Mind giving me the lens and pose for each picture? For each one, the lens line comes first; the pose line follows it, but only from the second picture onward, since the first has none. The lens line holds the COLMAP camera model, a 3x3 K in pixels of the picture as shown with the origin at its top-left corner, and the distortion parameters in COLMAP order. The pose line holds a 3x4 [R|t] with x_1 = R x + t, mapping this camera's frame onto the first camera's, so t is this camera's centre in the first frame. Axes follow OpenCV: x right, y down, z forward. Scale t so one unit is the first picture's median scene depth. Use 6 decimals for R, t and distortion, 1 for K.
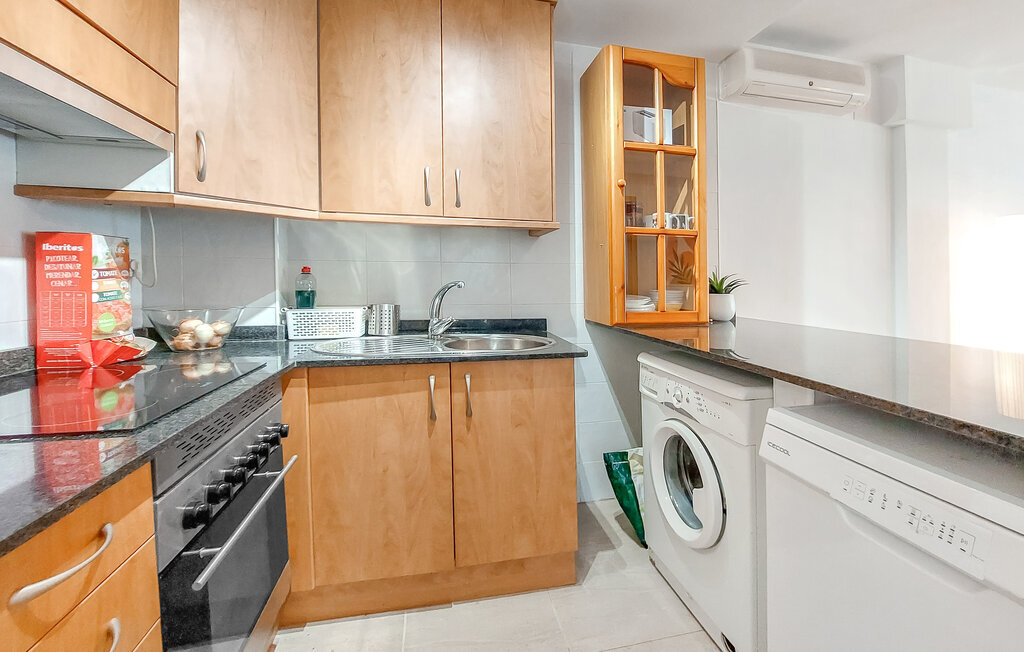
lens RADIAL K [[440.0, 0, 539.5], [0, 440.0, 277.6], [0, 0, 1]] dist [-0.015118, -0.000129]
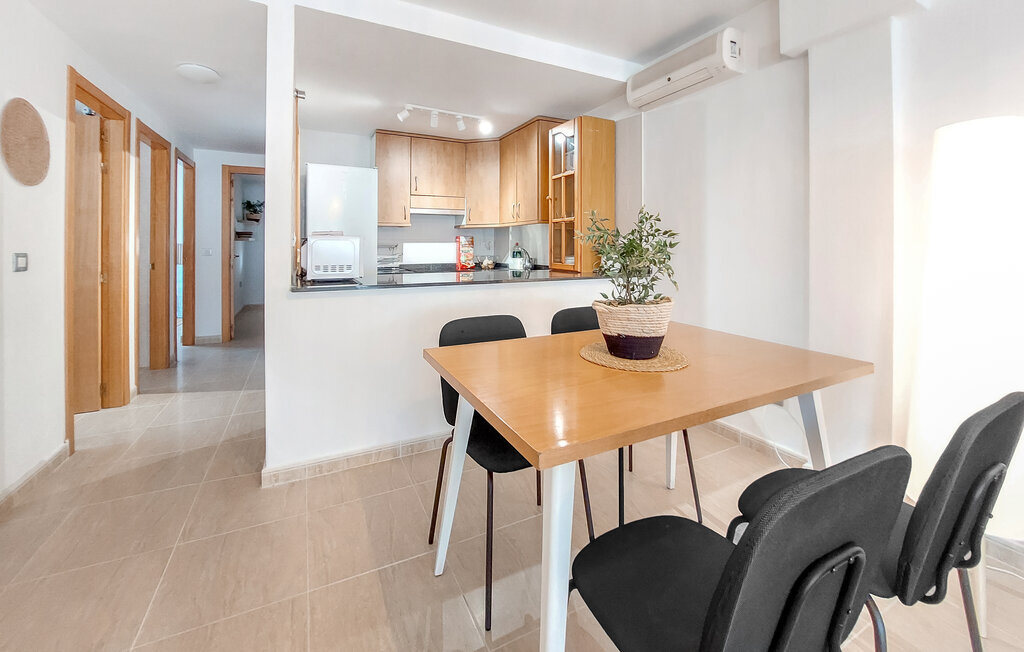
lens RADIAL K [[409.6, 0, 517.7], [0, 409.6, 245.1], [0, 0, 1]] dist [-0.000999, -0.015374]
pose [[0.240275, -0.012241, -0.970628, 2.108371], [0.004335, 0.999924, -0.011537, 0.021239], [0.970695, -0.001436, 0.240309, 0.441113]]
